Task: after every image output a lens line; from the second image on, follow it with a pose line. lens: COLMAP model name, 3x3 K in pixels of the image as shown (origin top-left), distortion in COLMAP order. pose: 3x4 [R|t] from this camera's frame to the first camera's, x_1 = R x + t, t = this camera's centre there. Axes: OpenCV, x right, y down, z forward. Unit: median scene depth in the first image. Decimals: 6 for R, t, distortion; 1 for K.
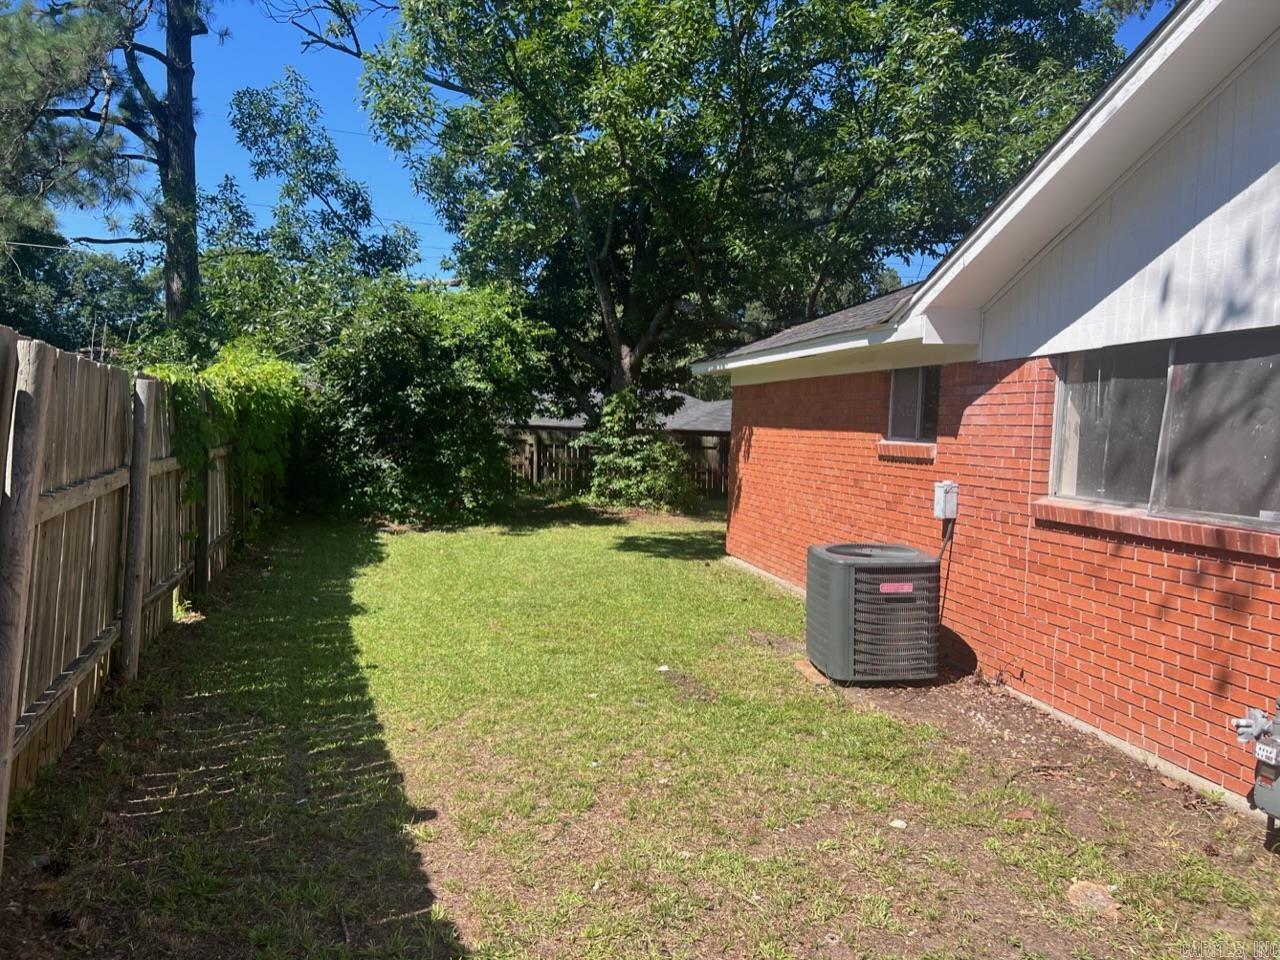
lens RADIAL K [[966.4, 0, 638.5], [0, 966.4, 481.3], [0, 0, 1]] dist [0.048958, -0.001310]
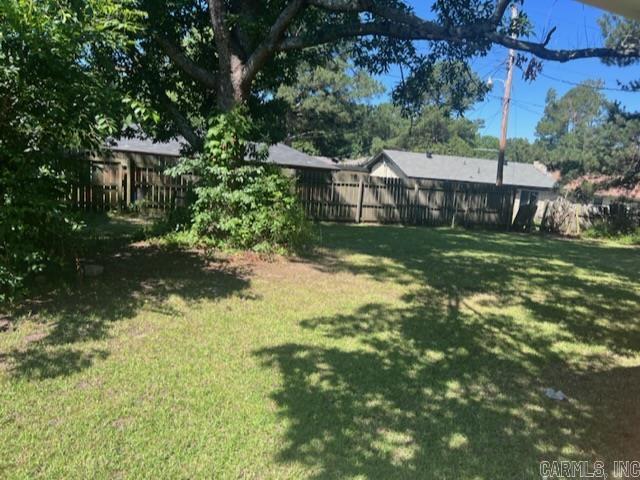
lens RADIAL K [[483.2, 0, 322.9], [0, 483.2, 238.2], [0, 0, 1]] dist [0.048958, -0.001310]
pose [[0.967598, 0.014467, 0.252082, -0.044791], [-0.039766, 0.994629, 0.095558, -0.026867], [-0.249346, -0.102486, 0.962976, 0.559323]]
